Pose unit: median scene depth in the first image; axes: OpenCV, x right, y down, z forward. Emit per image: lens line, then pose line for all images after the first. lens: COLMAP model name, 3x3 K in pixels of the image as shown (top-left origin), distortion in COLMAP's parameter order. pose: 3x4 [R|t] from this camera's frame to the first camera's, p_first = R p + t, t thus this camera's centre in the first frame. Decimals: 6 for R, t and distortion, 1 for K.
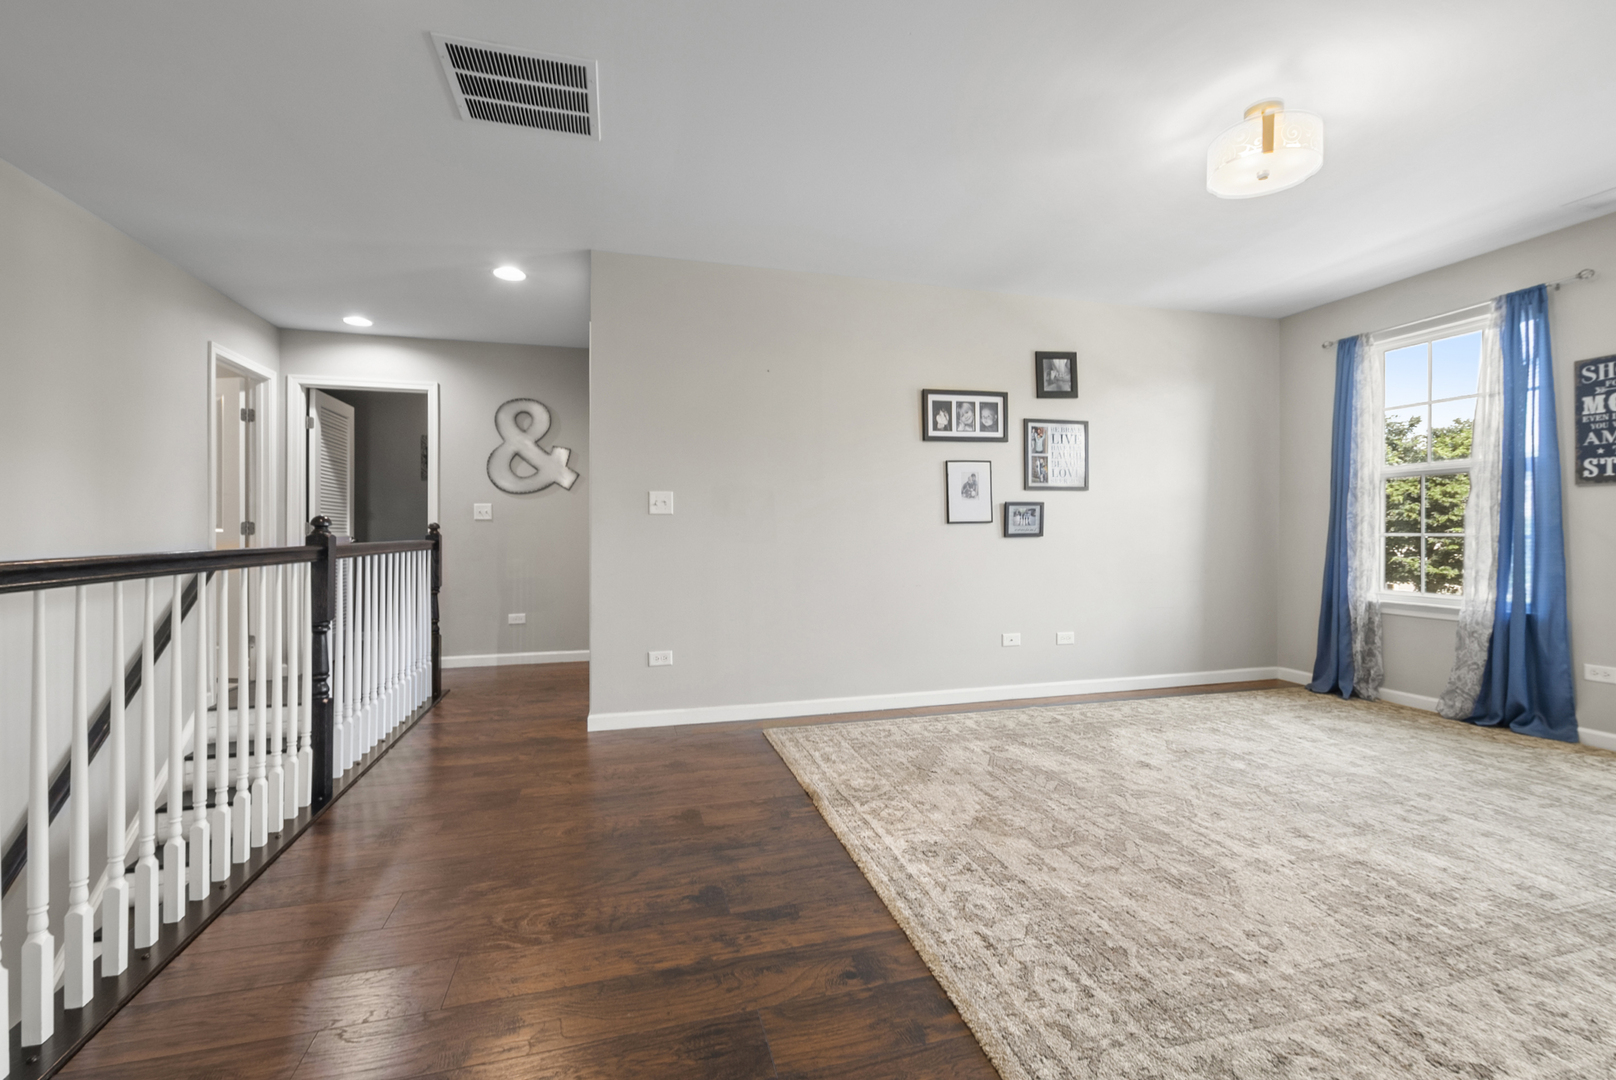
lens RADIAL K [[712.5, 0, 825.2], [0, 712.5, 531.9], [0, 0, 1]] dist [0.009883, -0.004135]
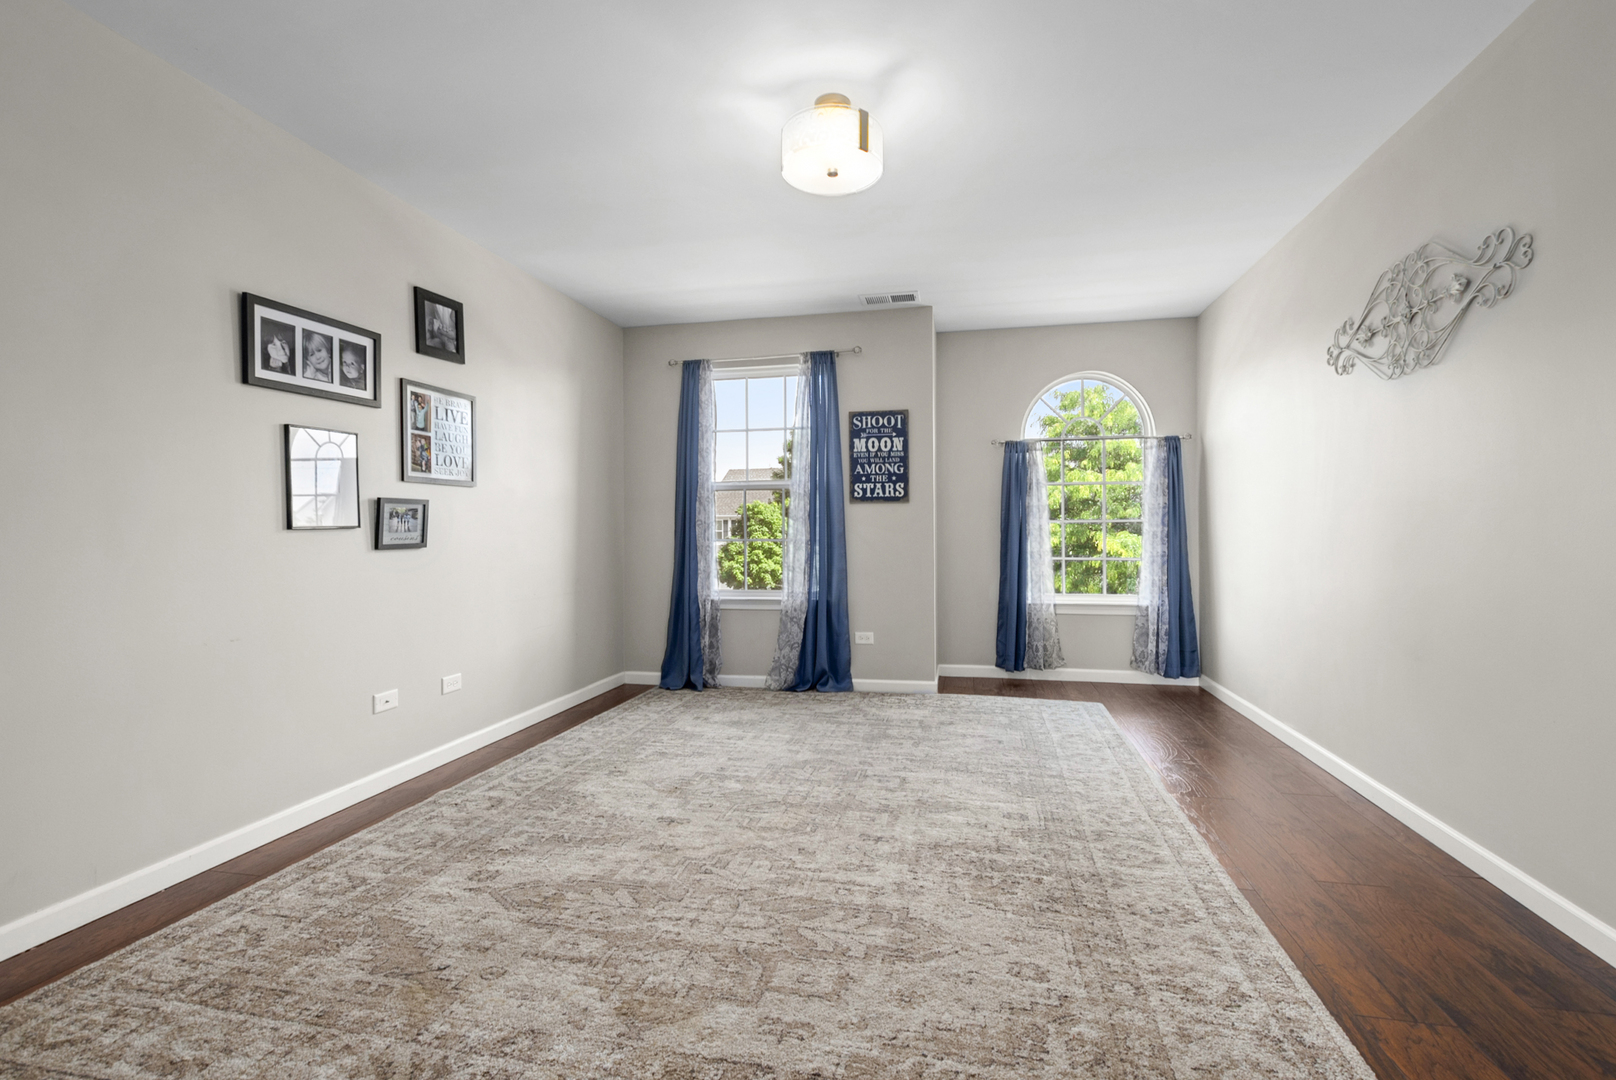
lens RADIAL K [[712.5, 0, 810.9], [0, 712.5, 533.9], [0, 0, 1]] dist [0.009883, -0.004135]
pose [[0.477200, -0.003378, 0.878788, -0.183391], [0.007418, 0.999972, -0.000184, -0.005536], [-0.878764, 0.006606, 0.477211, 0.414990]]
